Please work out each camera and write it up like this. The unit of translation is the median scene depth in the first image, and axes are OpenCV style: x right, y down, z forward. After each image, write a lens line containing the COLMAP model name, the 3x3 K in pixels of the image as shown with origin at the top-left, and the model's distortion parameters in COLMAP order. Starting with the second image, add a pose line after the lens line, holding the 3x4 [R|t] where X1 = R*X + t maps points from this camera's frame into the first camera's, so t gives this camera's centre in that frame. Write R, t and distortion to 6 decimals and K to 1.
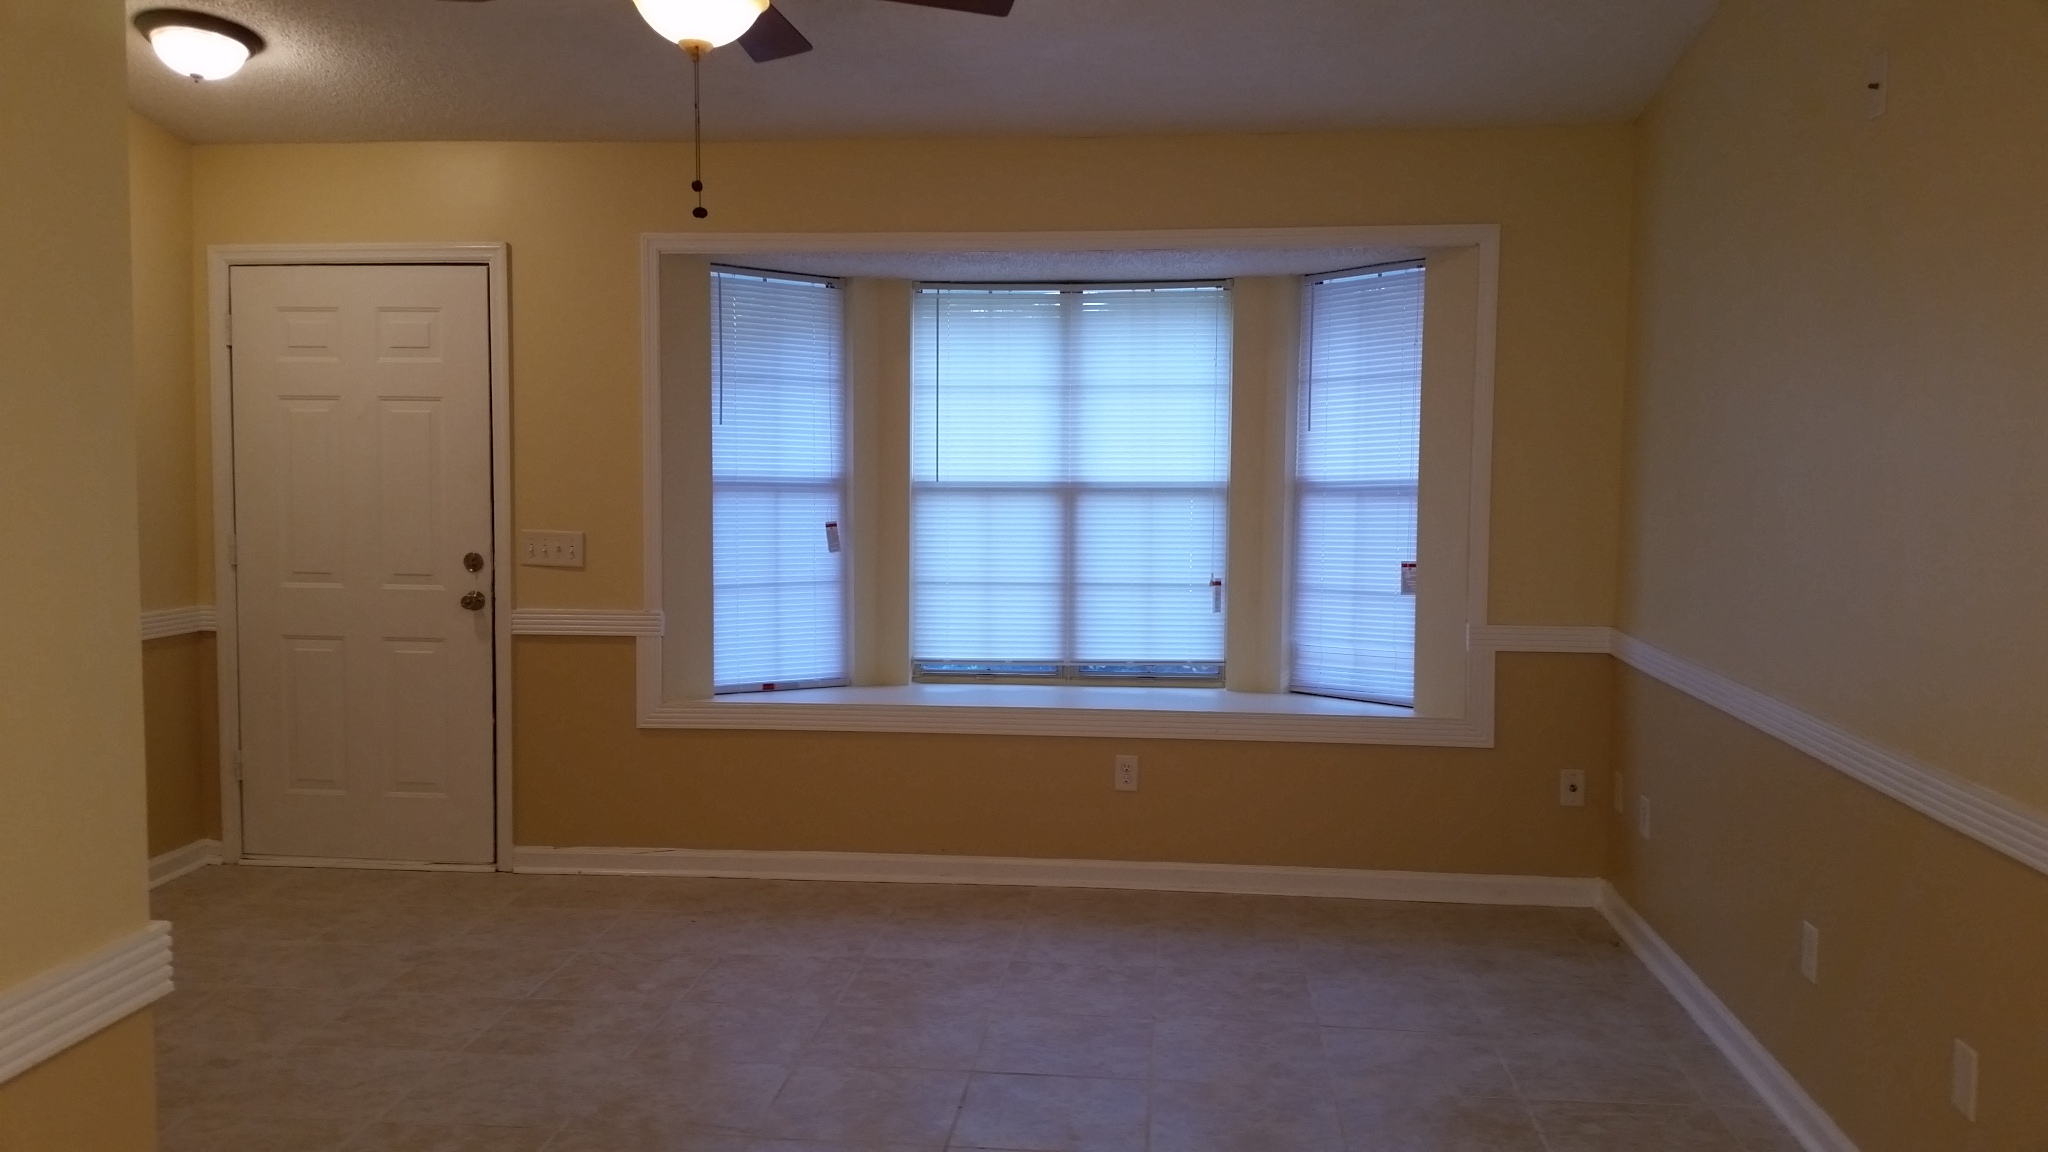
lens RADIAL K [[1691.6, 0, 1024.0], [0, 1691.6, 576.0], [0, 0, 1]] dist [0.158382, -0.336677]
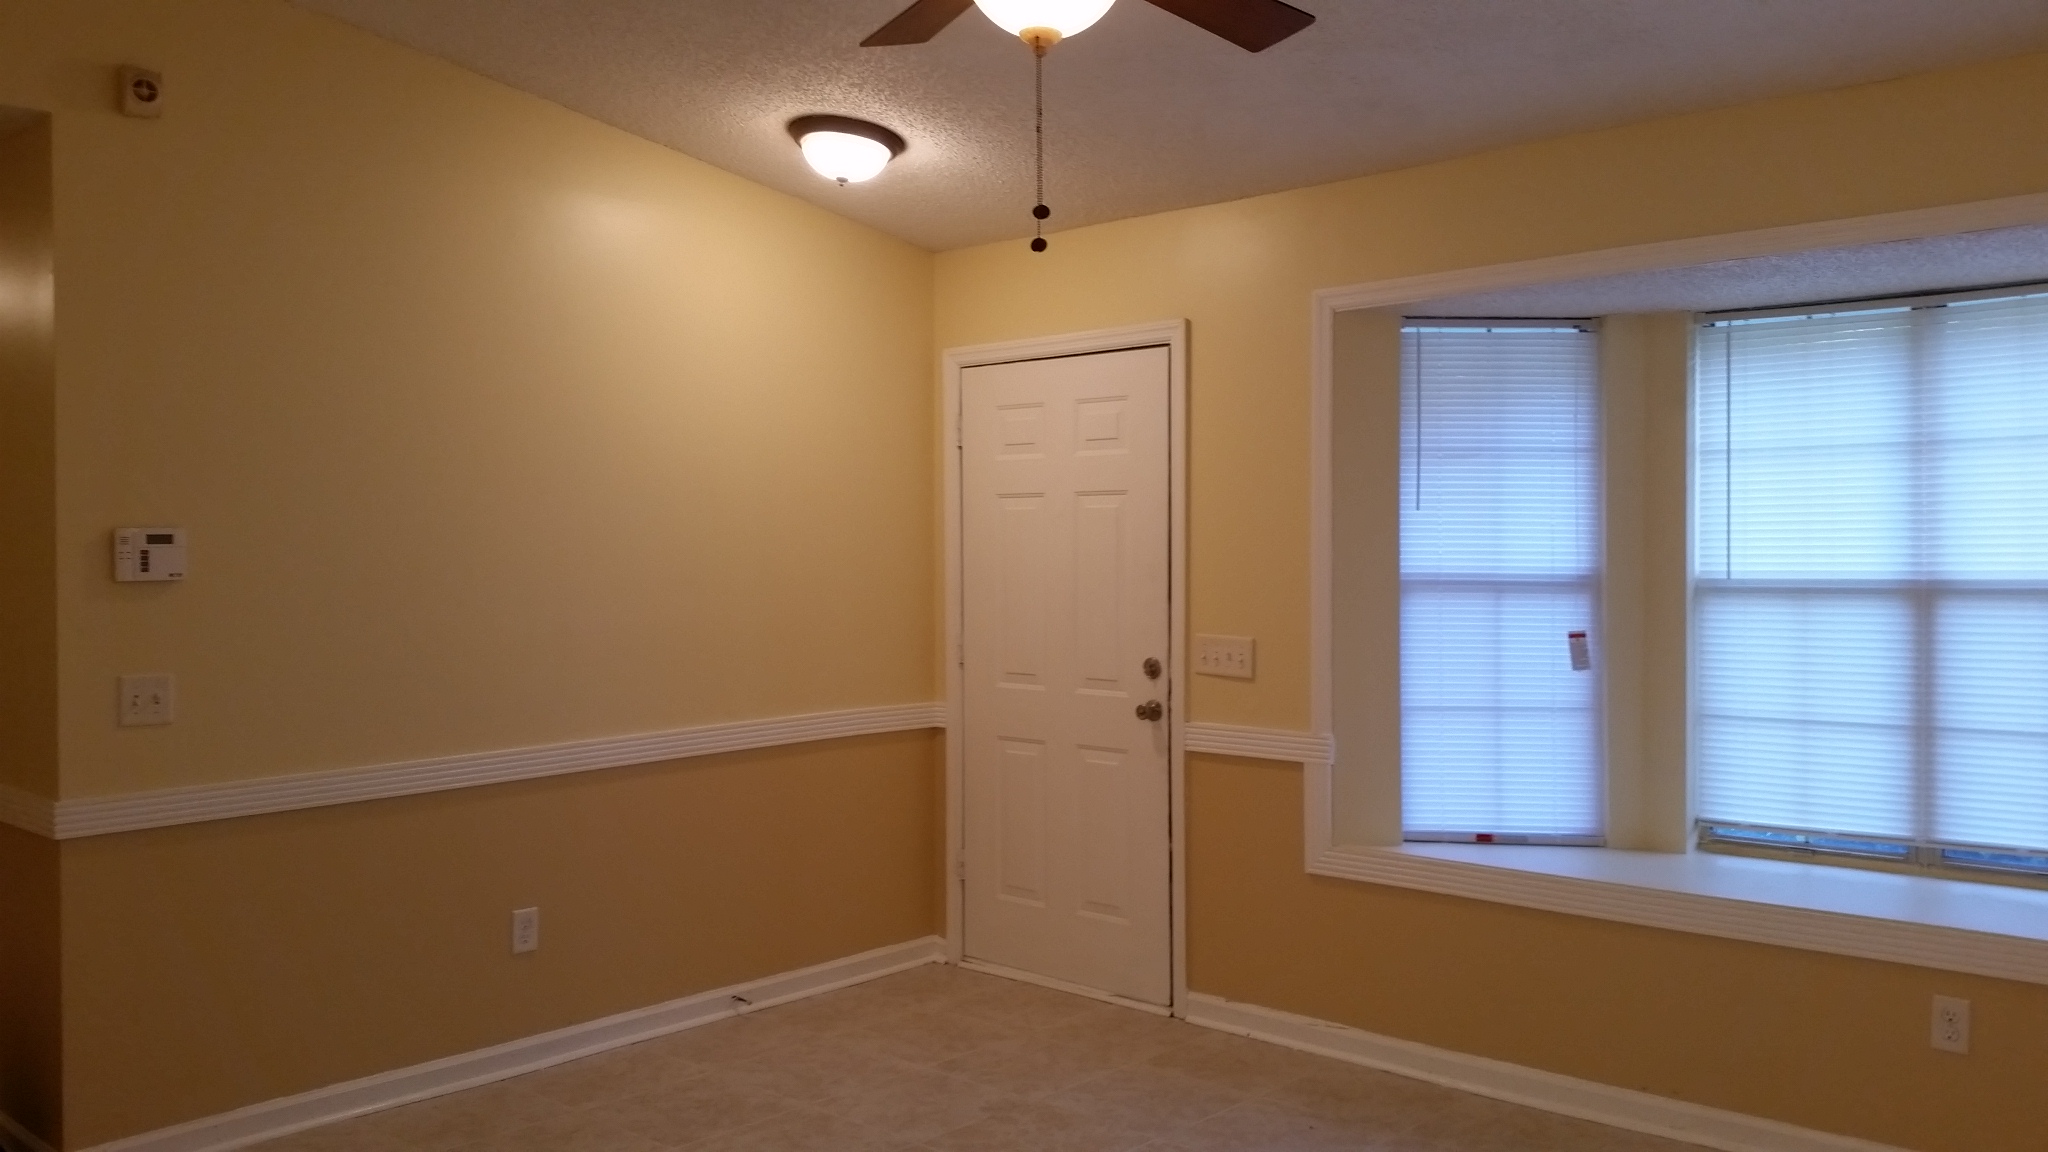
lens RADIAL K [[1691.6, 0, 1024.0], [0, 1691.6, 576.0], [0, 0, 1]] dist [0.158382, -0.336677]
pose [[0.789073, -0.000298, -0.614299, 0.177239], [-0.032744, 0.998558, -0.042544, -0.016305], [0.613426, 0.053685, 0.787925, 0.238037]]
